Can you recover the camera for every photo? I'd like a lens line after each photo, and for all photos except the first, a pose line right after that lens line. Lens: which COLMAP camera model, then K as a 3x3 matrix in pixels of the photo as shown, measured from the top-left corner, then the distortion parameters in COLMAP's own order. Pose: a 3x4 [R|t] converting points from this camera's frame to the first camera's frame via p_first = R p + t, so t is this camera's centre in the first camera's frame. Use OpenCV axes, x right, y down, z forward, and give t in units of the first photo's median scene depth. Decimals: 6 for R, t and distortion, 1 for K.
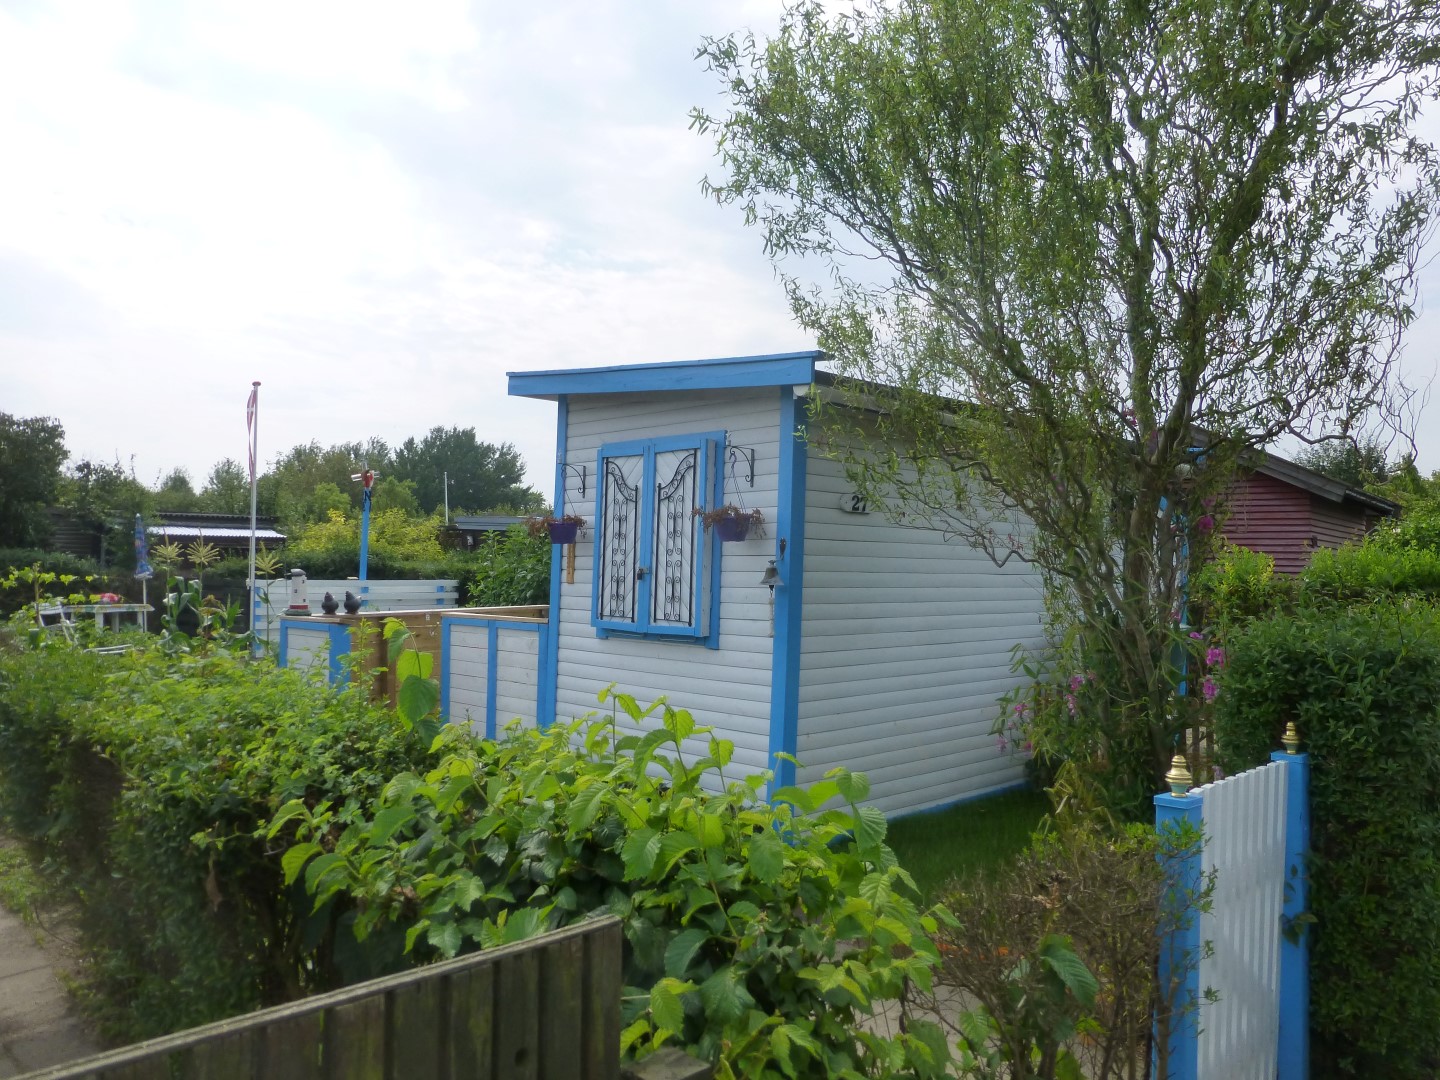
lens RADIAL K [[1076.5, 0, 733.2], [0, 1076.5, 537.5], [0, 0, 1]] dist [0.018994, -0.020882]
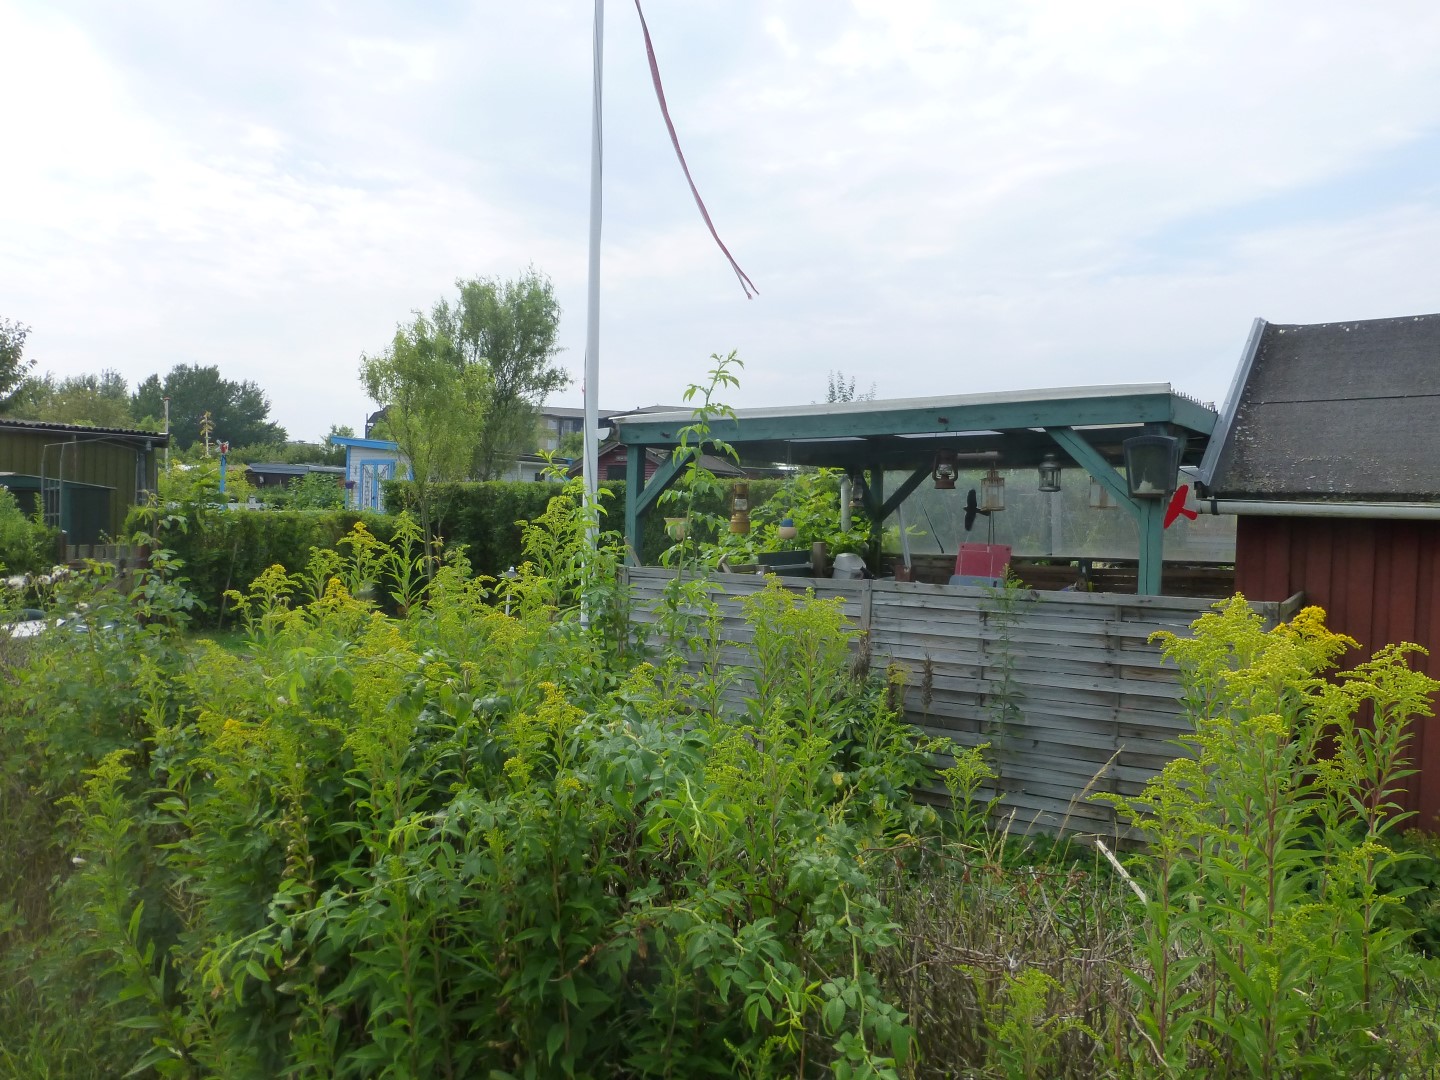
lens RADIAL K [[1076.5, 0, 722.5], [0, 1076.5, 540.6], [0, 0, 1]] dist [0.018994, -0.020882]
pose [[0.976471, -0.005823, 0.215570, 0.015505], [-0.008479, 0.997826, 0.065361, -0.003868], [-0.215482, -0.065651, 0.974299, -0.155770]]
